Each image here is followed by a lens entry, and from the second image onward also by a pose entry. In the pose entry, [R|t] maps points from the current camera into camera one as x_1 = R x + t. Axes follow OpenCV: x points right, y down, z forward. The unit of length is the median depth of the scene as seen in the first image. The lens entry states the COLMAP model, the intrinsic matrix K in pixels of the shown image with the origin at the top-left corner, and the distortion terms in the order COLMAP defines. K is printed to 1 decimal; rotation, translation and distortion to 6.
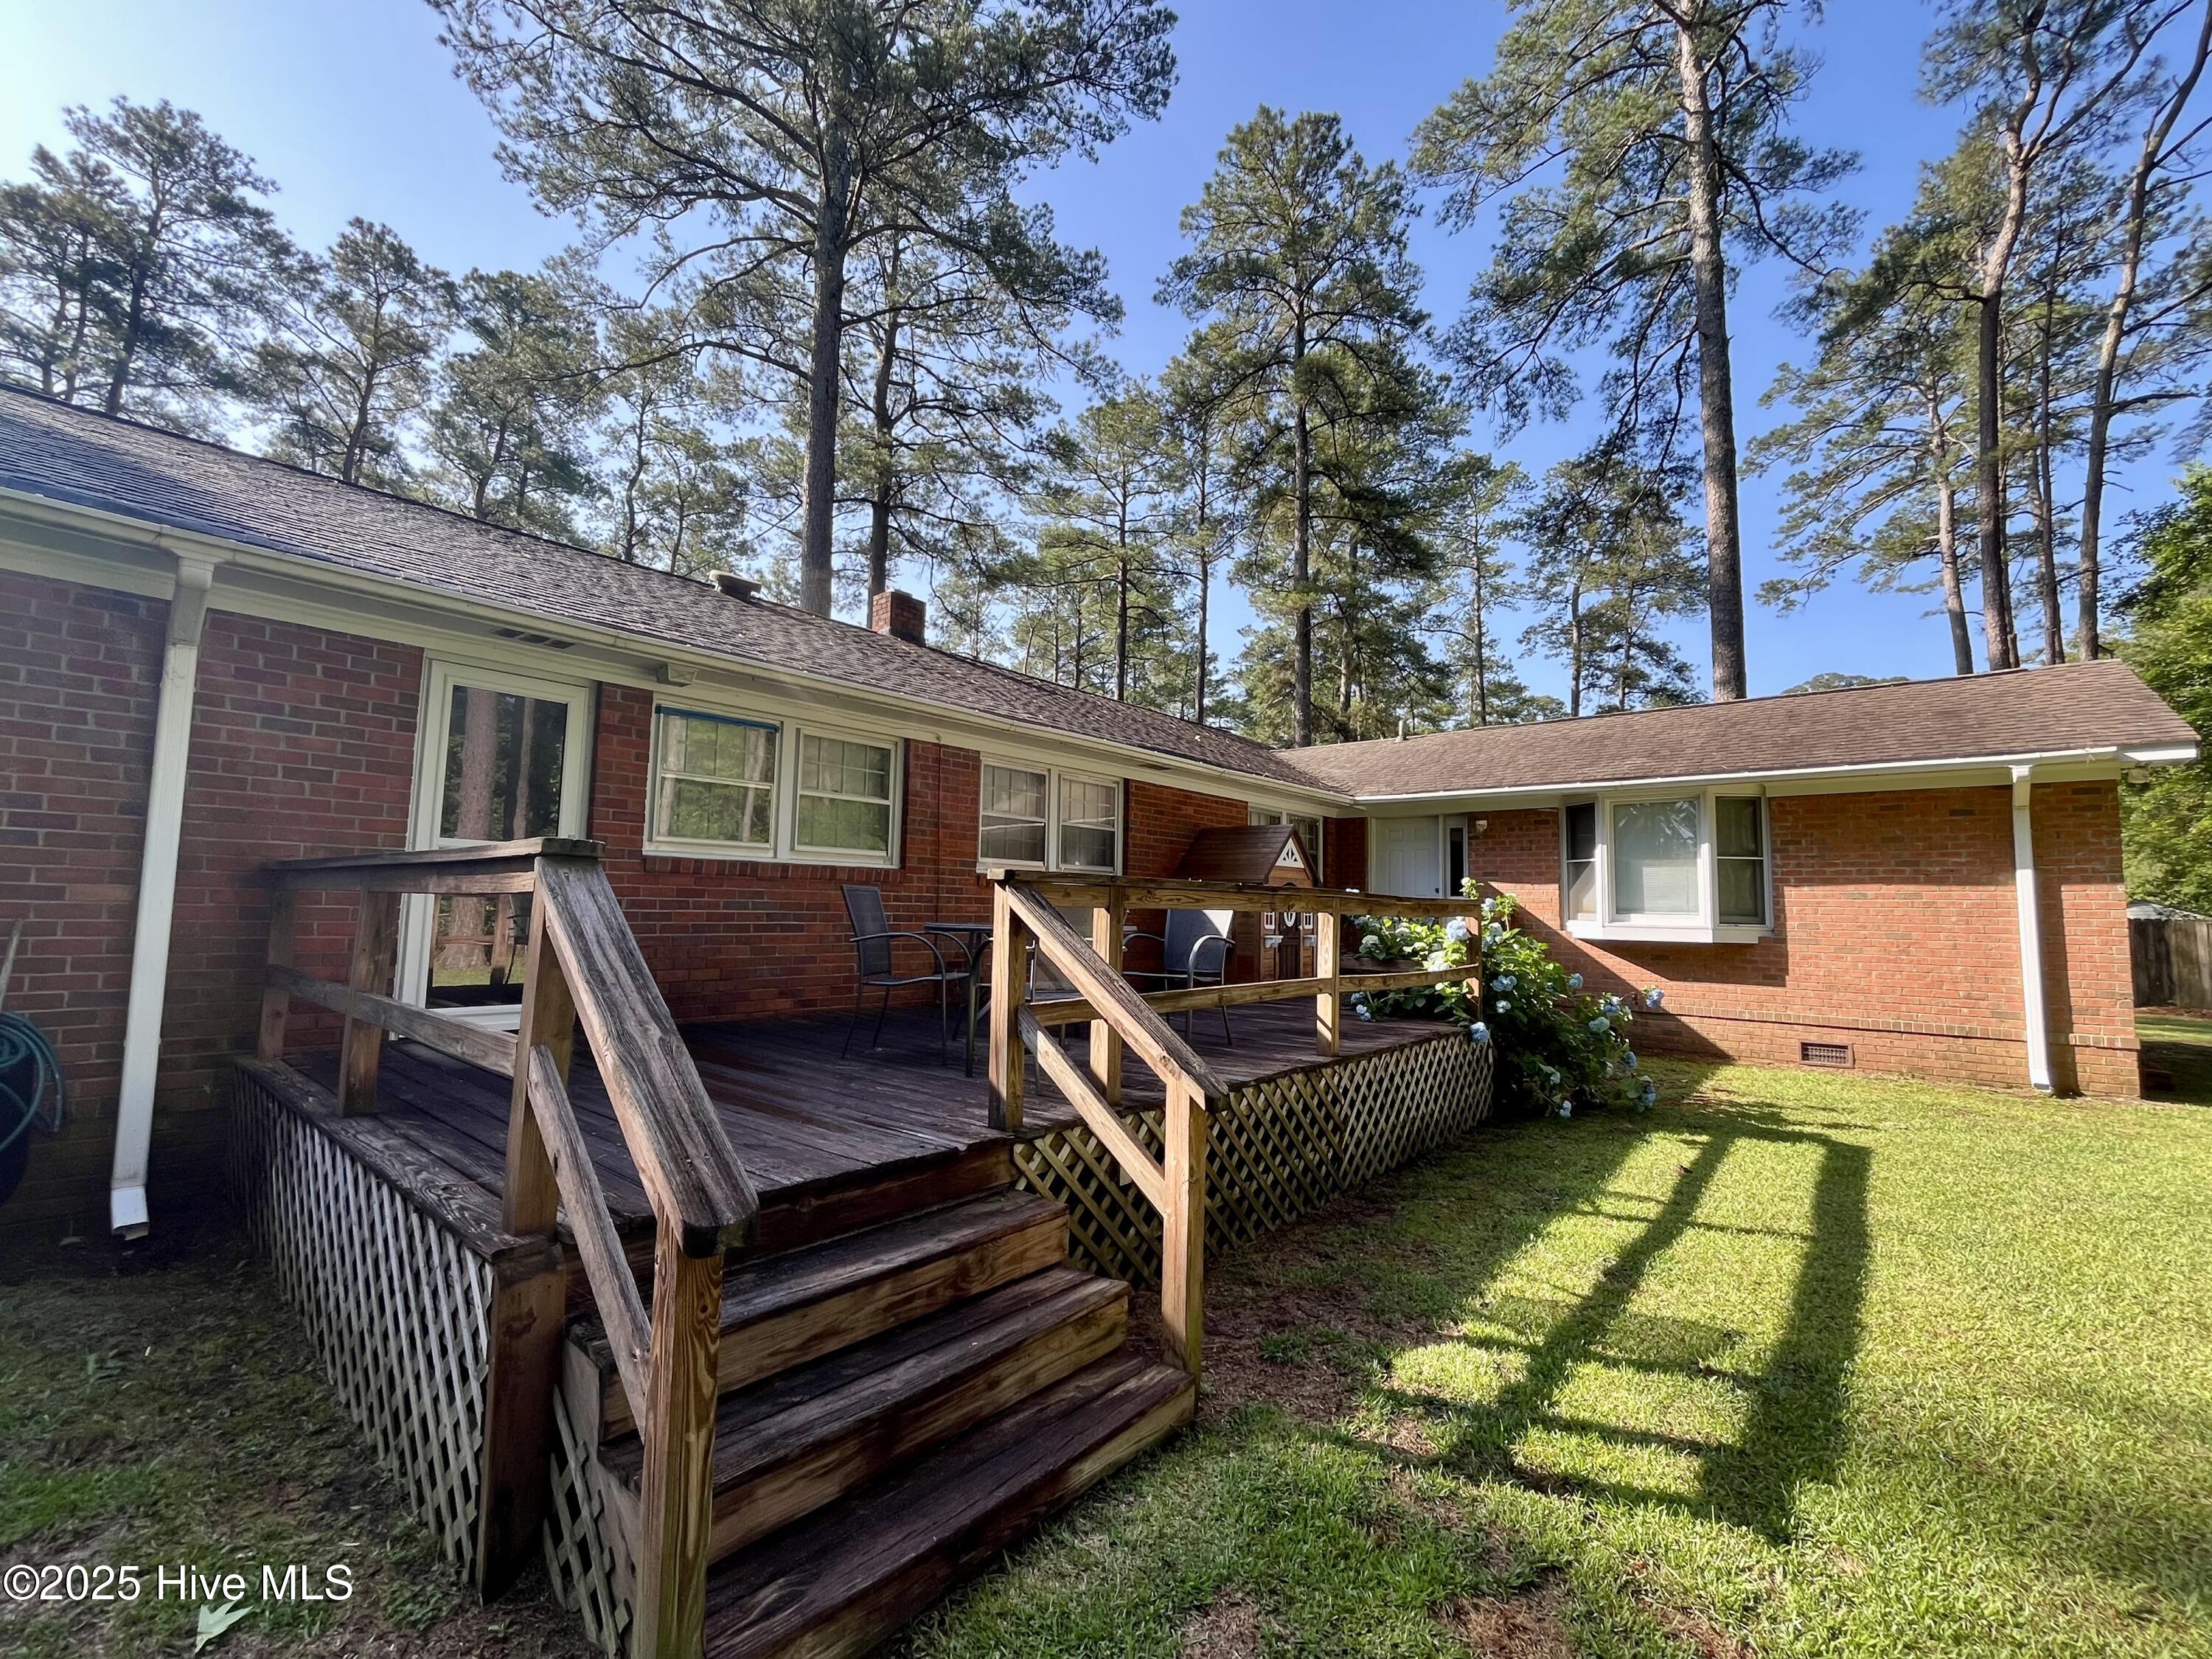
lens RADIAL K [[940.1, 0, 1096.4], [0, 940.1, 831.6], [0, 0, 1]] dist [-0.003137, -0.000994]
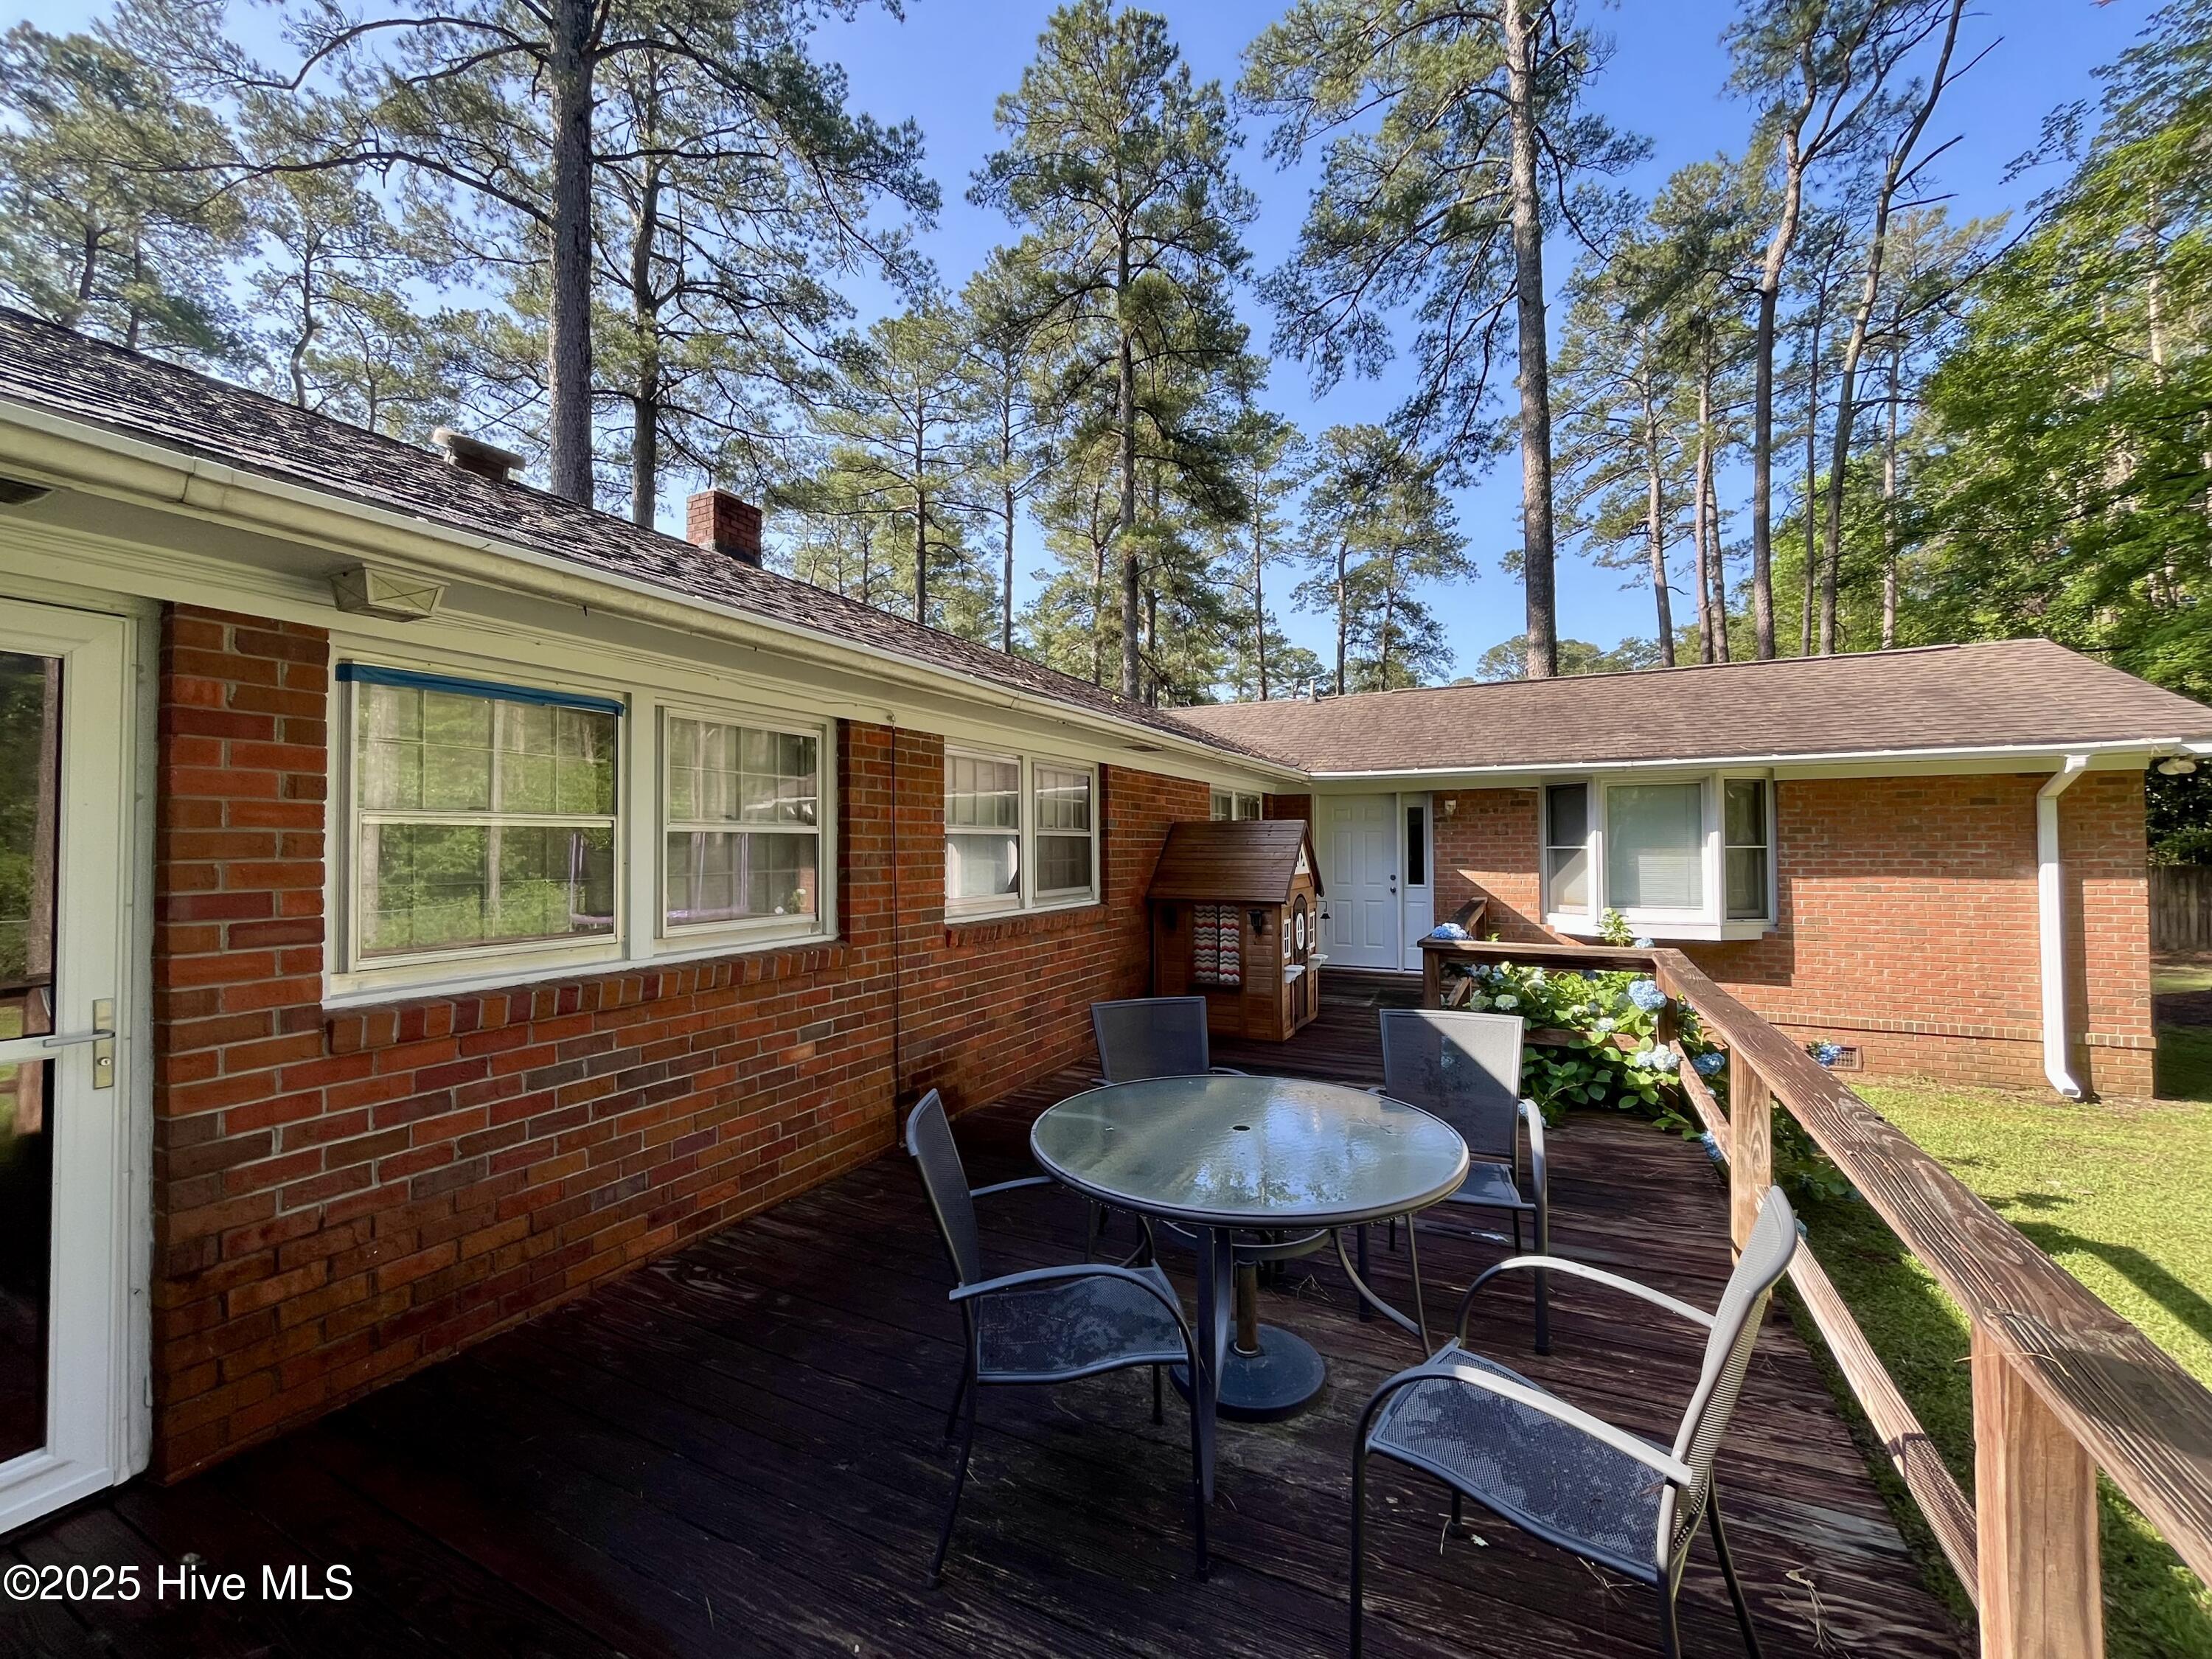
lens RADIAL K [[898.8, 0, 1097.2], [0, 898.8, 828.0], [0, 0, 1]] dist [-0.000723, -0.000565]
pose [[0.969257, -0.020990, 0.245152, -0.044128], [0.004918, 0.997808, 0.065988, -0.015937], [-0.246000, -0.062754, 0.967236, 0.096432]]
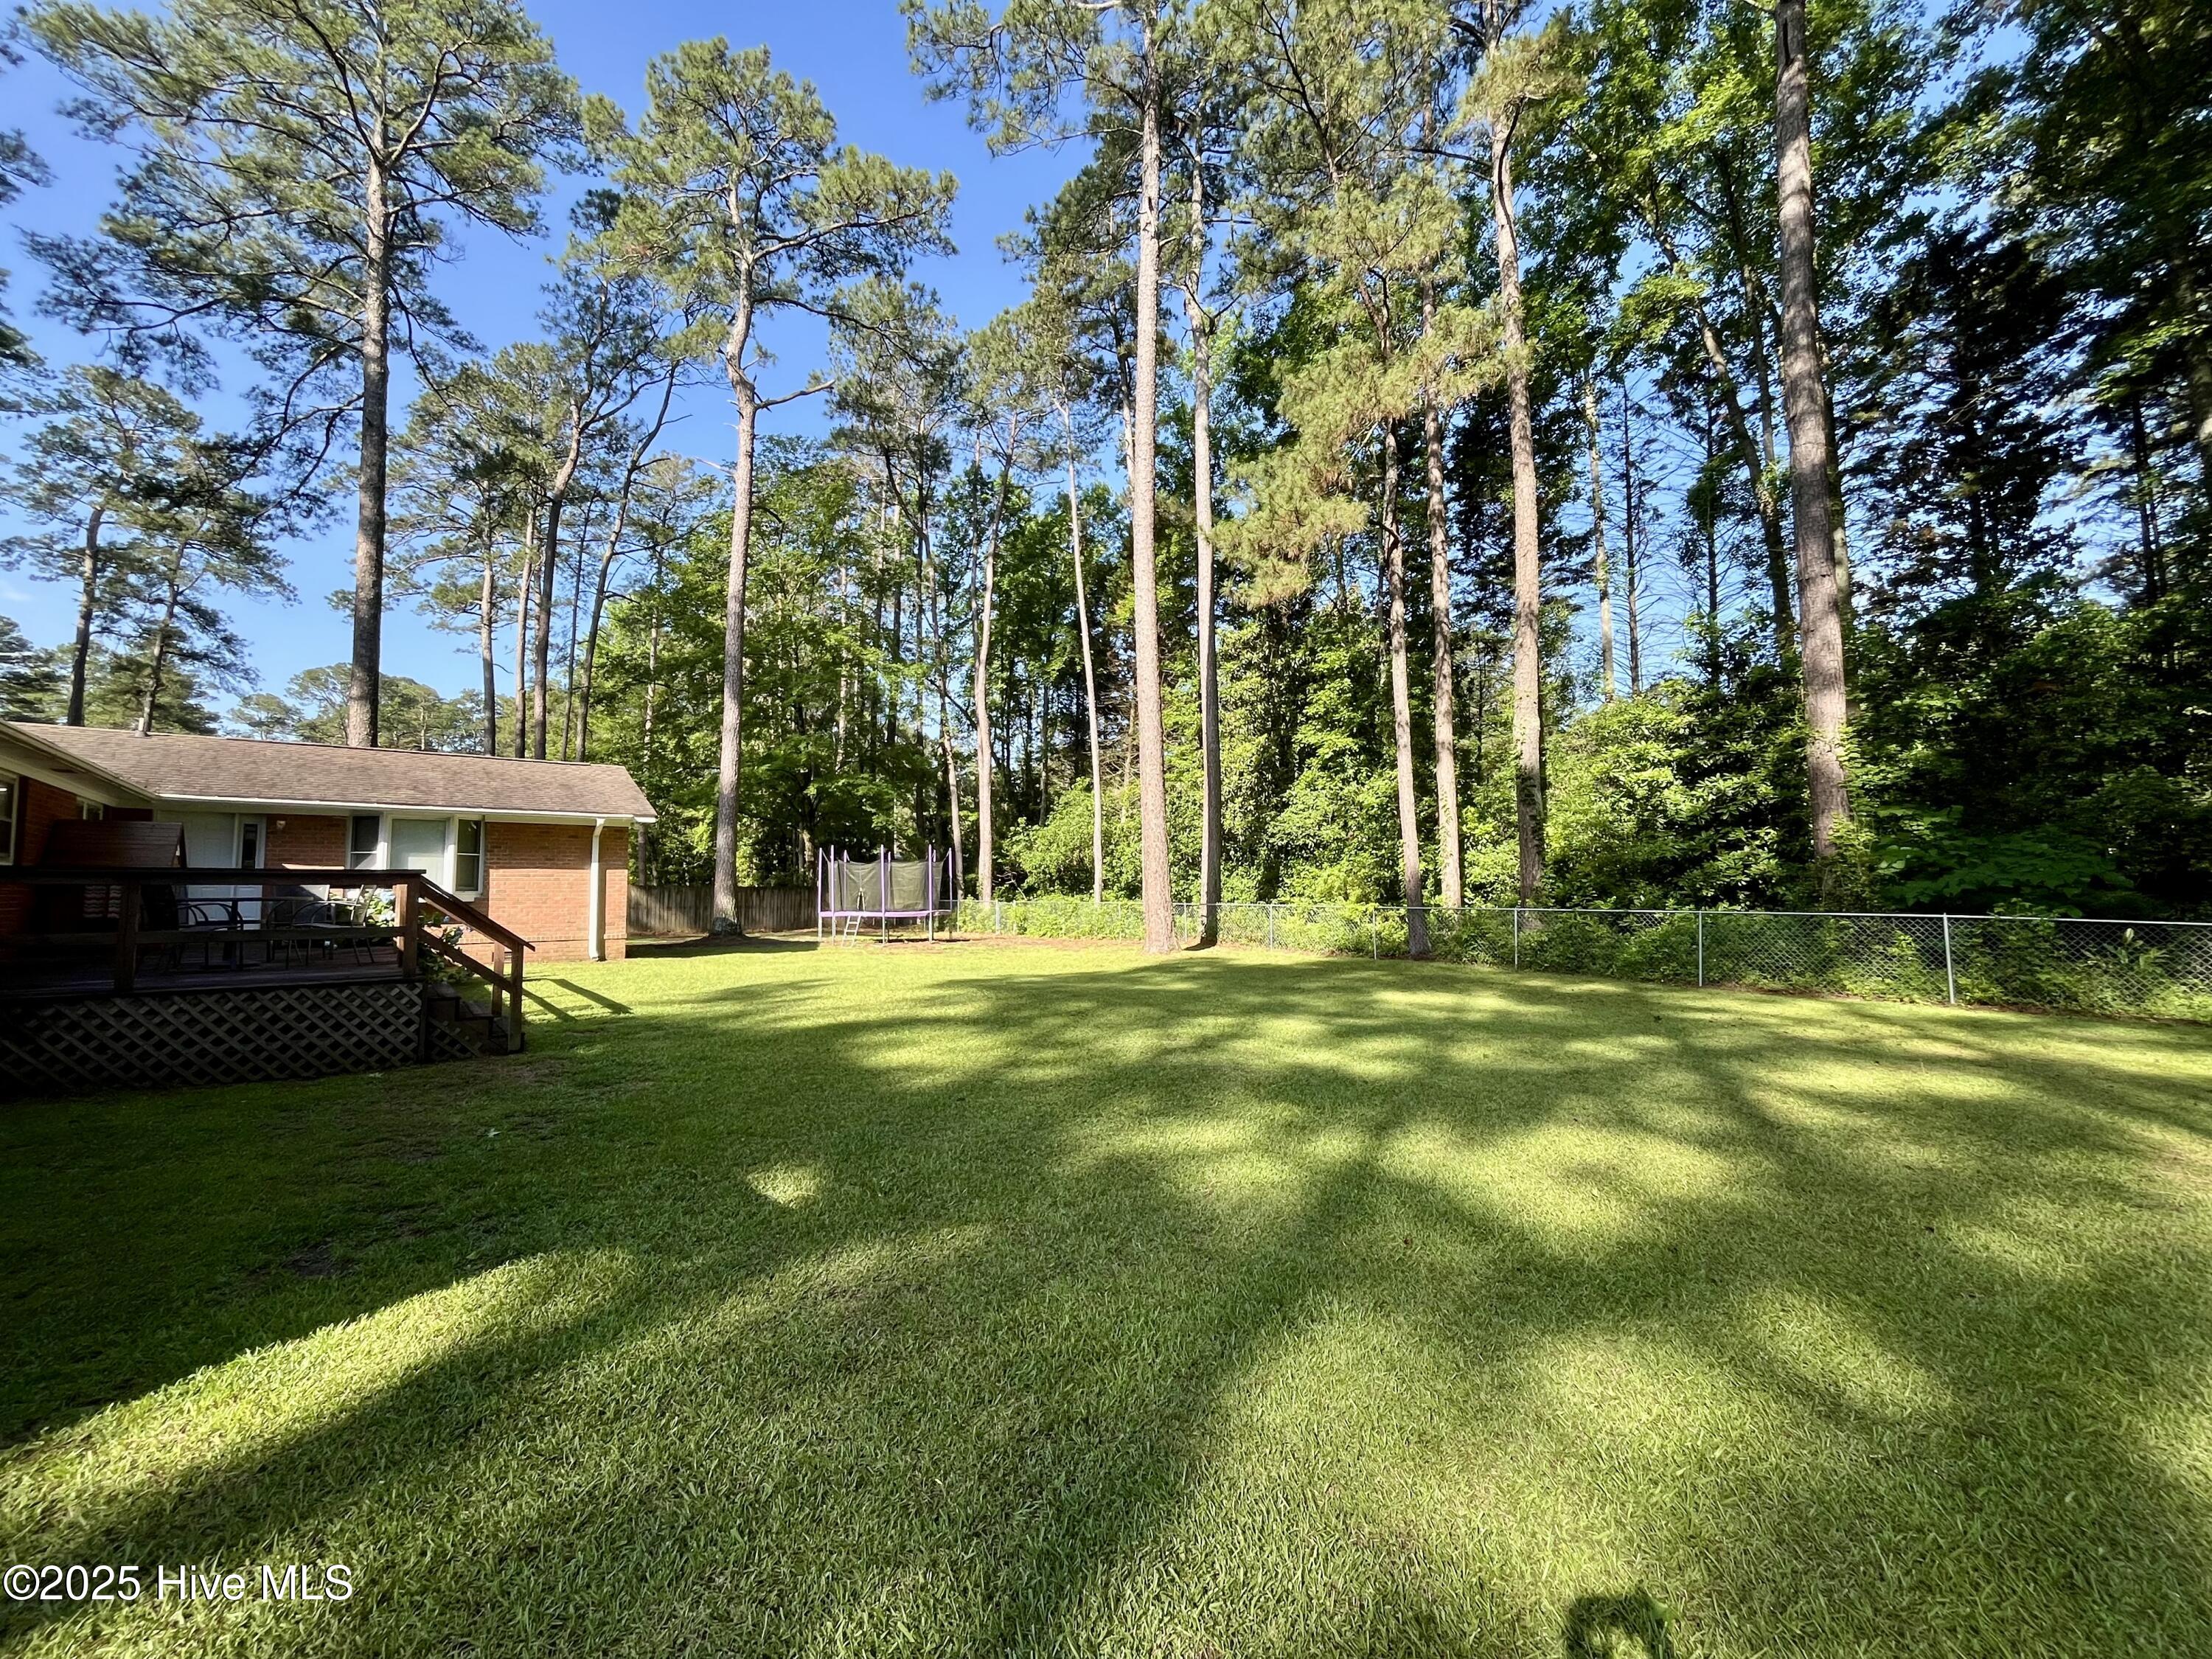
lens RADIAL K [[898.8, 0, 1097.2], [0, 898.8, 828.0], [0, 0, 1]] dist [-0.000723, -0.000565]
pose [[0.176125, 0.048375, 0.983178, -0.250722], [-0.074061, 0.996612, -0.035769, -0.015383], [-0.981578, -0.066516, 0.179111, -0.154312]]
